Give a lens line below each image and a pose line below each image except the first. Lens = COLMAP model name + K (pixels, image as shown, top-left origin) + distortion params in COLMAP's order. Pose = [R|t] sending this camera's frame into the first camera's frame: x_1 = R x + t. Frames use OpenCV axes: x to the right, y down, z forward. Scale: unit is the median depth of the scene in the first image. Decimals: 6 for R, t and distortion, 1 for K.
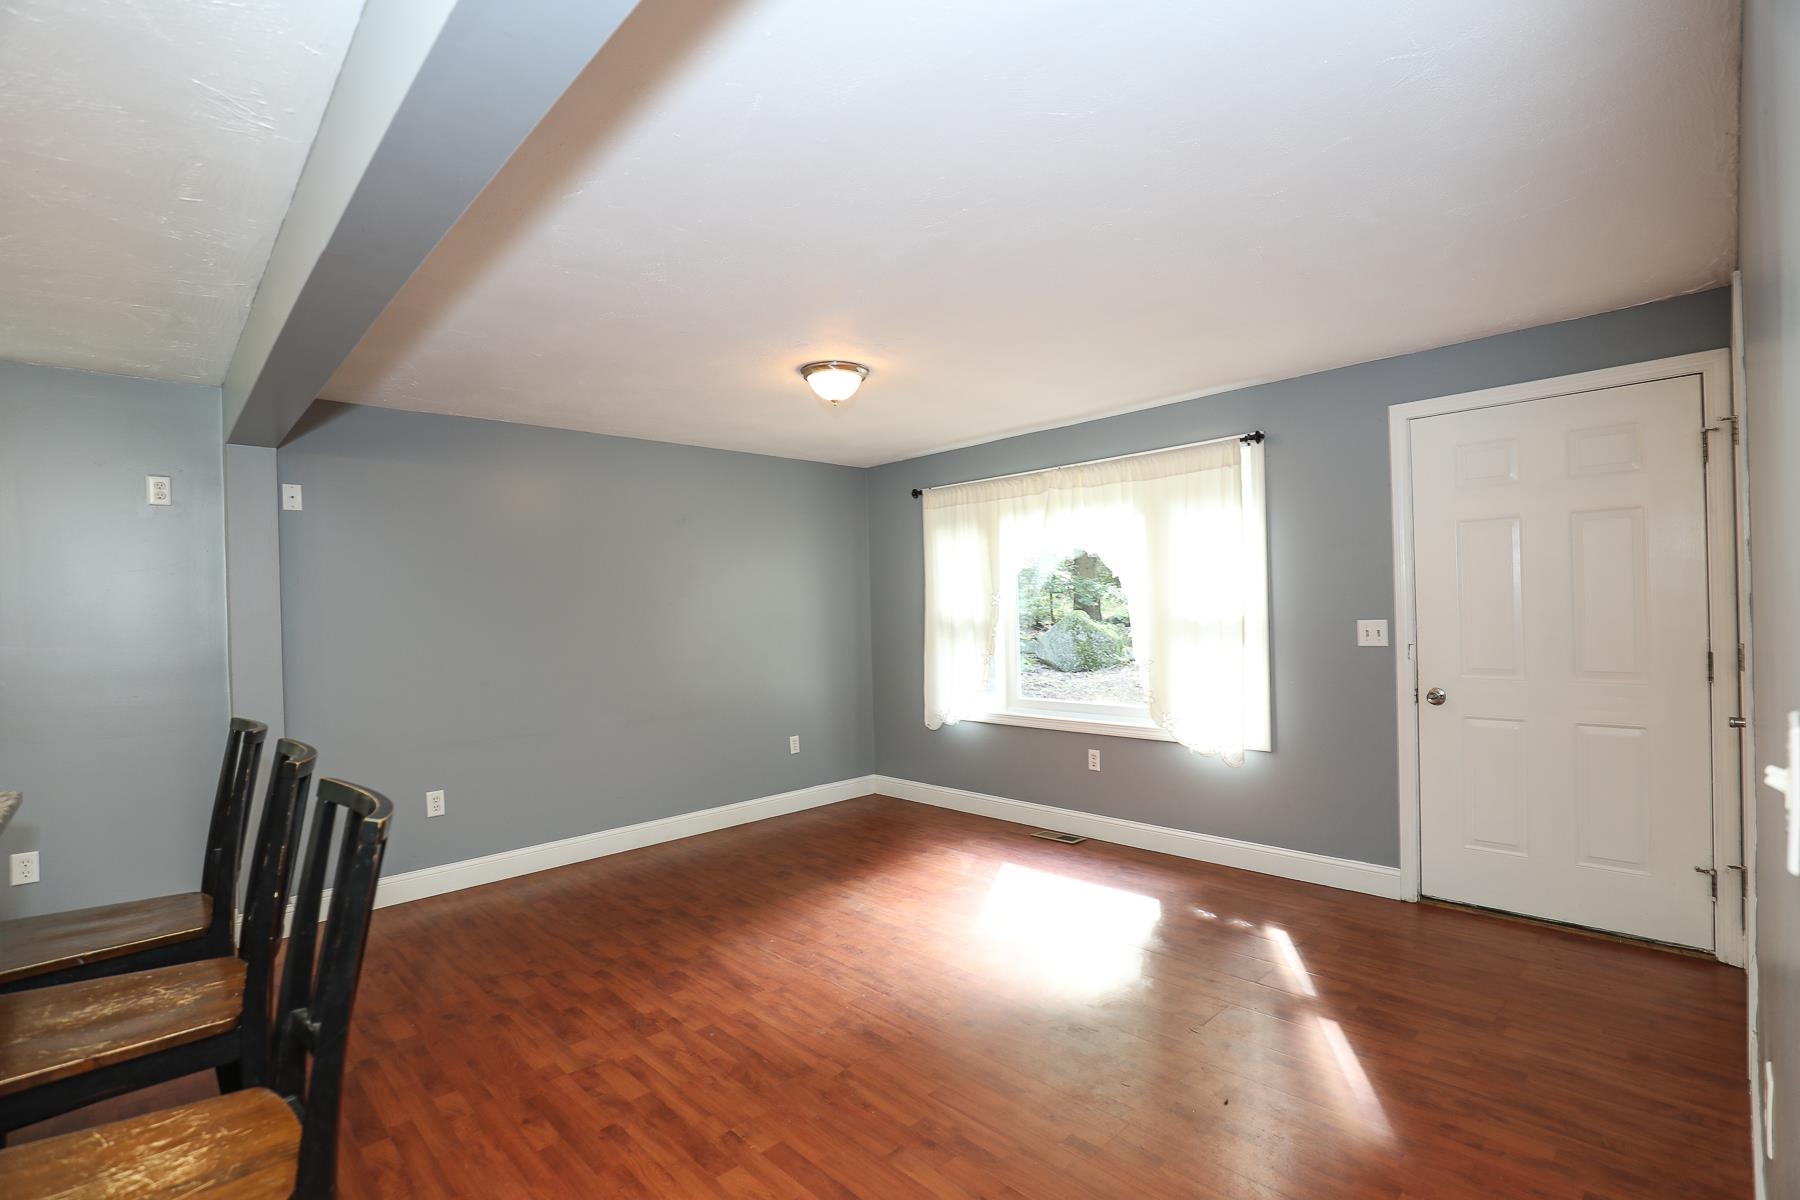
lens RADIAL K [[832.4, 0, 901.3], [0, 832.4, 606.8], [0, 0, 1]] dist [-0.026007, 0.001396]
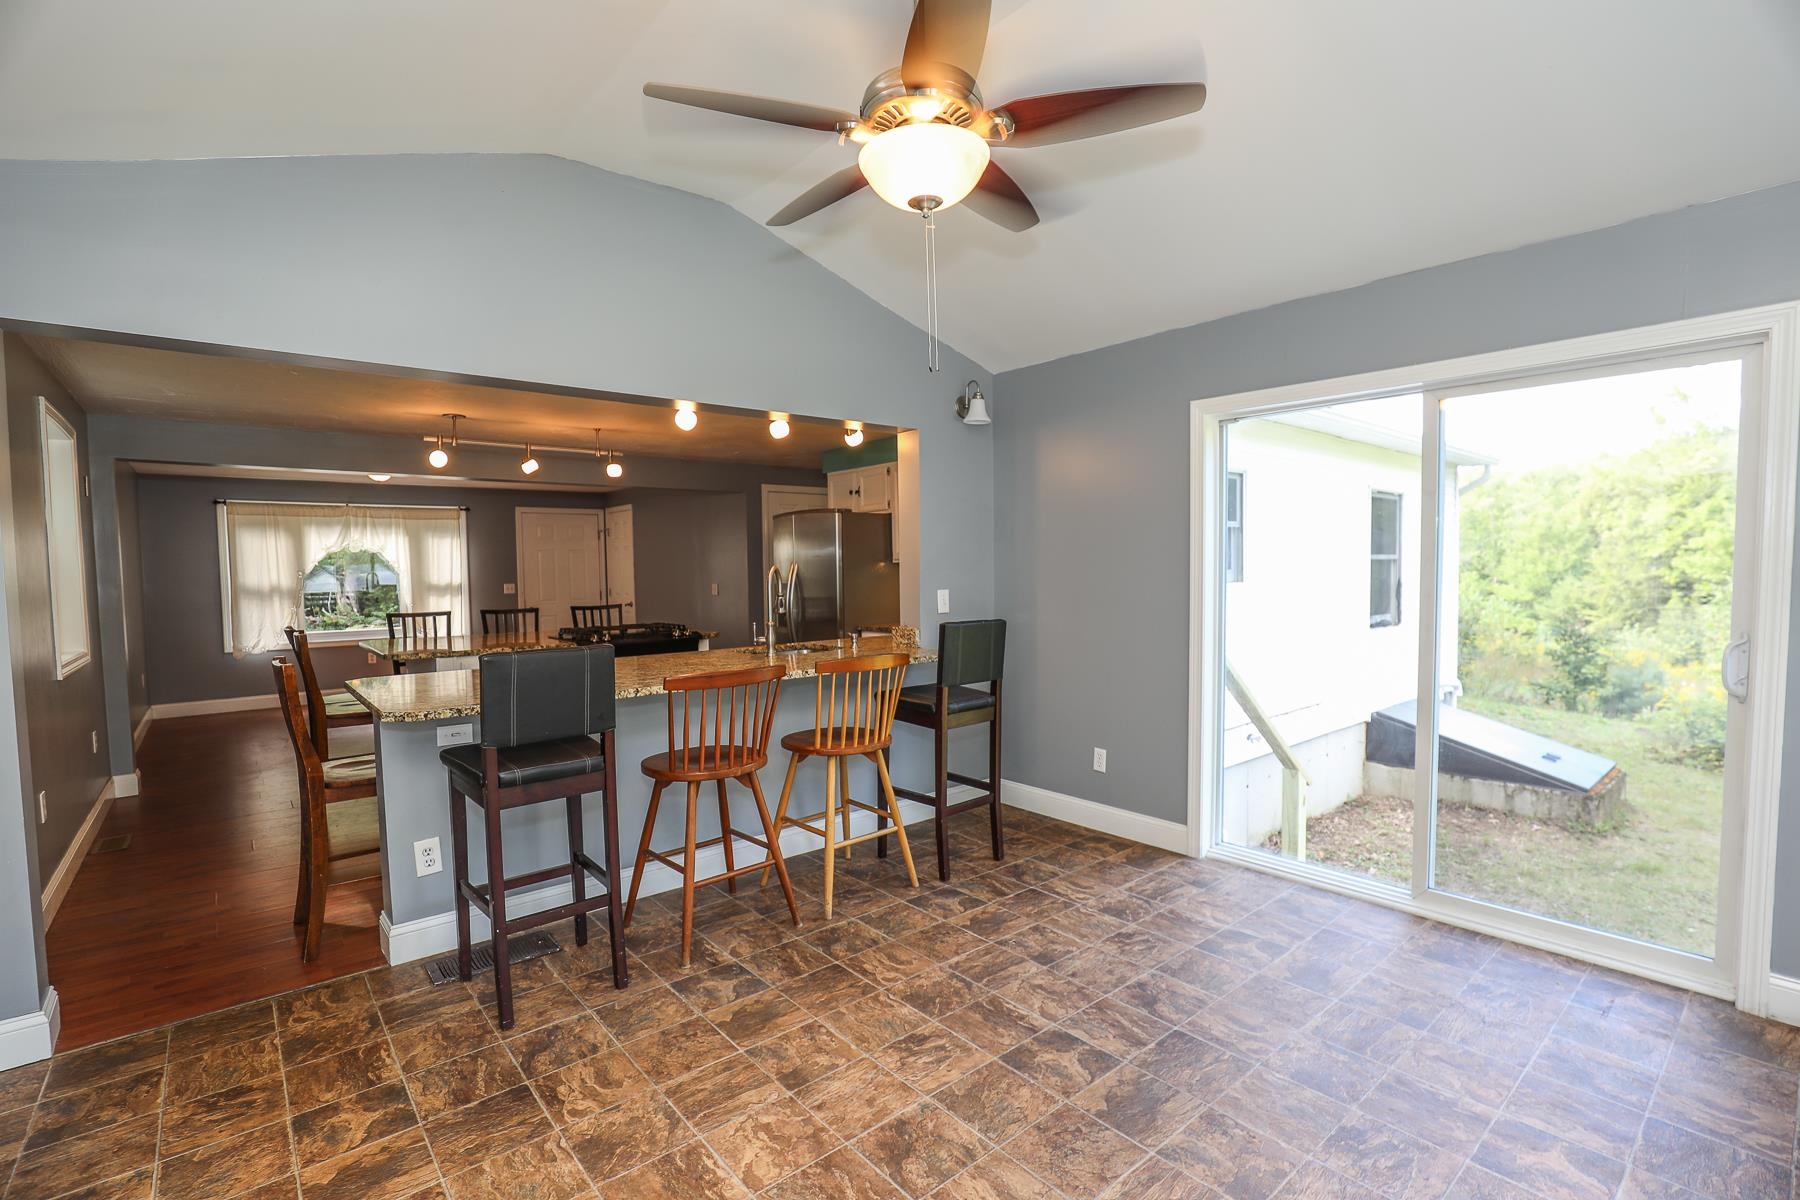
lens RADIAL K [[832.4, 0, 901.3], [0, 832.4, 606.8], [0, 0, 1]] dist [-0.026007, 0.001396]
pose [[0.076056, -0.017637, 0.996948, -1.857929], [0.015290, 0.999747, 0.016520, 0.059613], [-0.996986, 0.013987, 0.076306, -0.449477]]
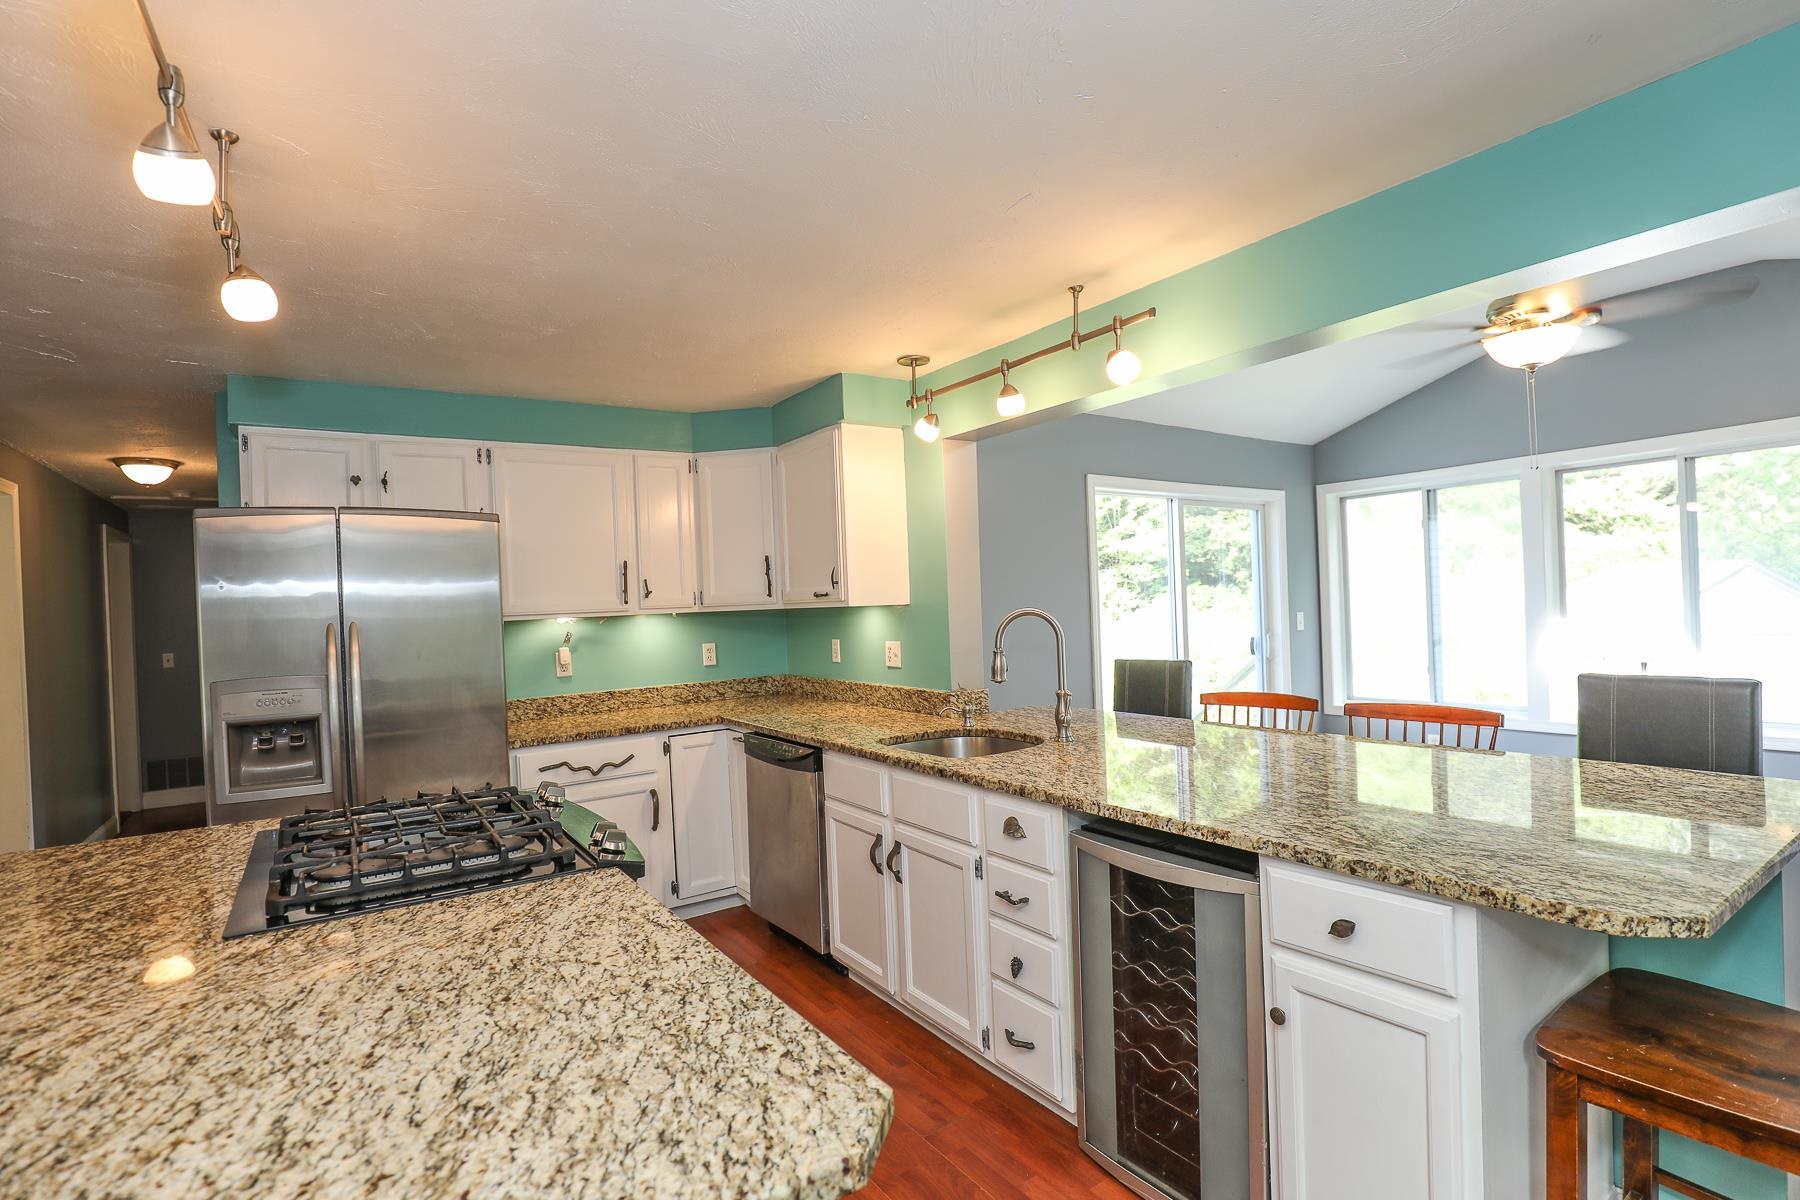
lens RADIAL K [[860.0, 0, 920.2], [0, 860.0, 606.7], [0, 0, 1]] dist [-0.029938, 0.000090]
pose [[-0.983093, 0.070380, 0.169040, -0.849197], [0.071712, 0.997424, 0.001775, 0.016305], [-0.168480, 0.013868, -0.985608, 0.513639]]
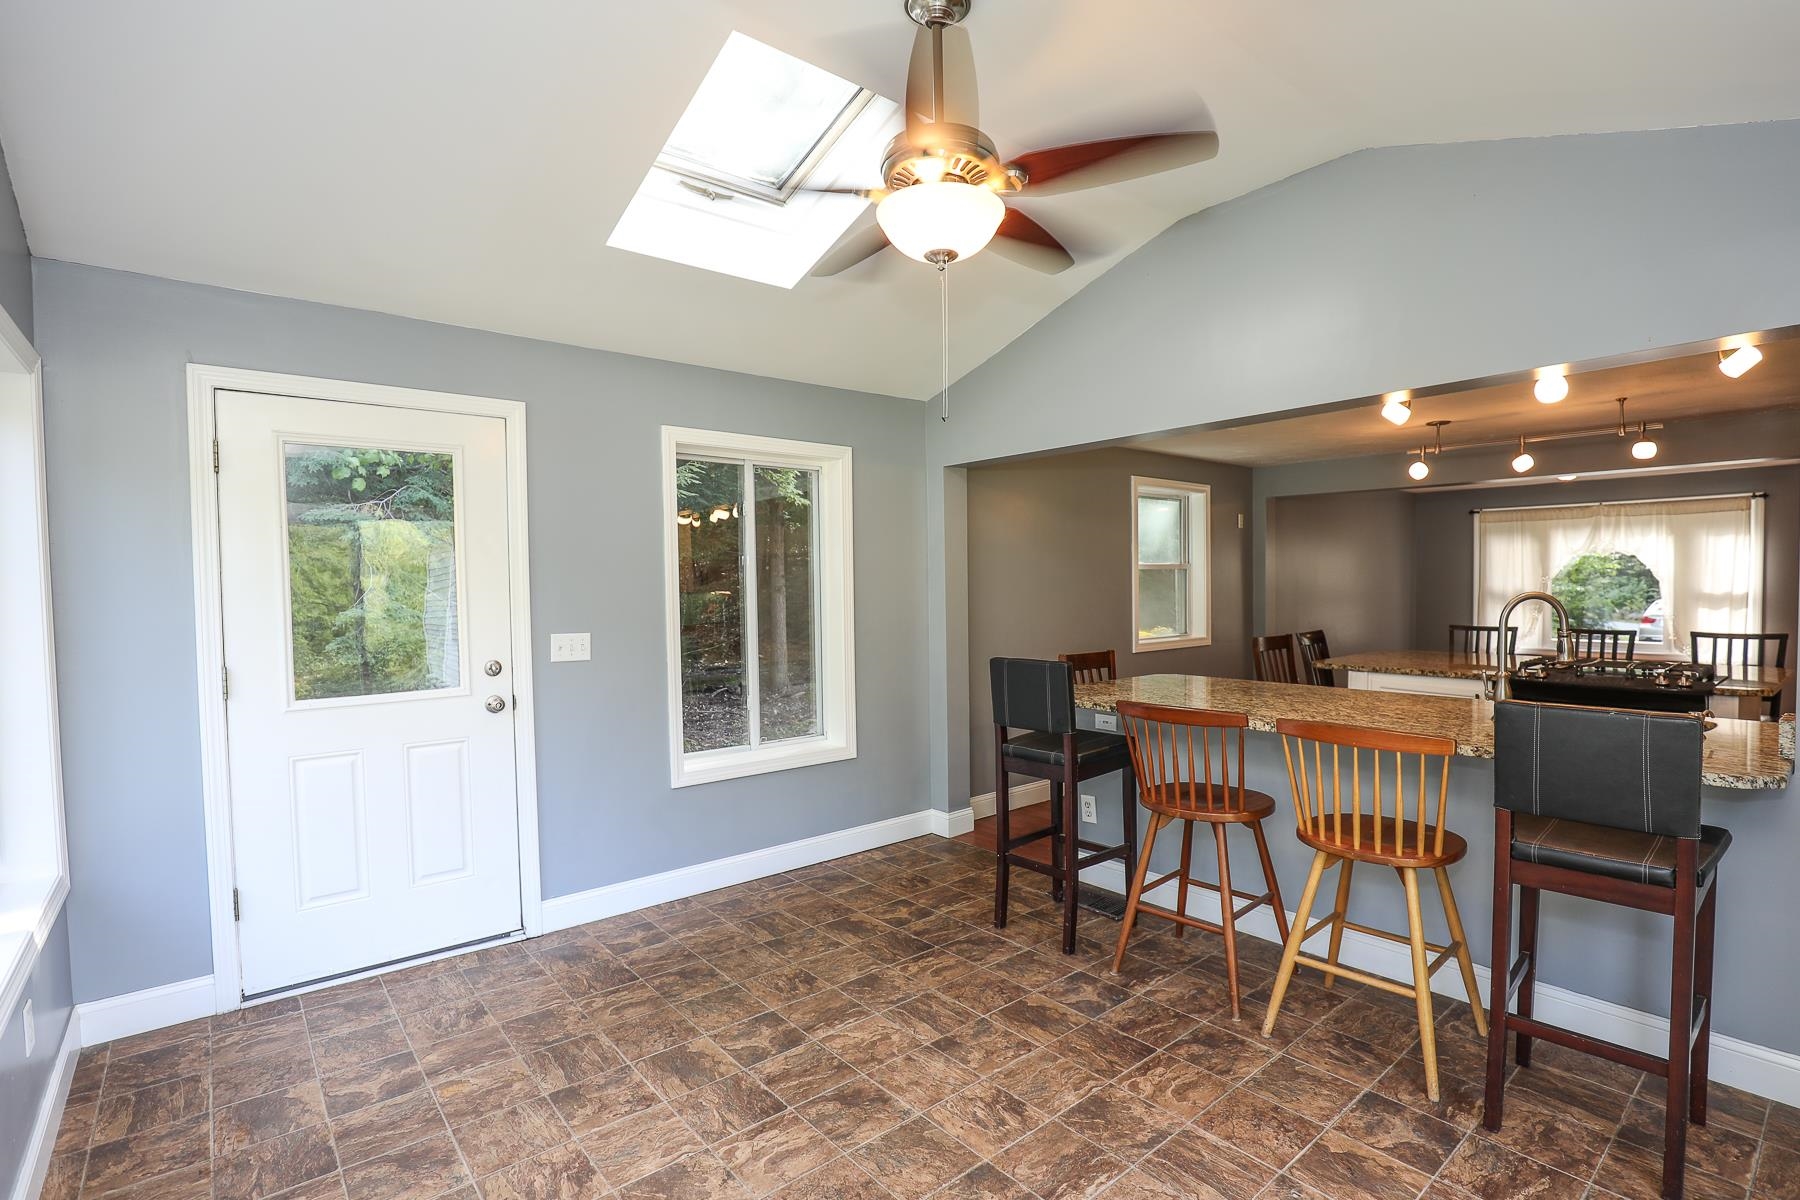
lens RADIAL K [[848.0, 0, 900.0], [0, 848.0, 600.0], [0, 0, 1]] dist [-0.027203, 0.000587]
pose [[0.996529, 0.019257, -0.080984, -1.311713], [-0.017701, 0.999646, 0.019878, 0.025415], [0.081338, -0.018376, 0.996517, -0.977983]]
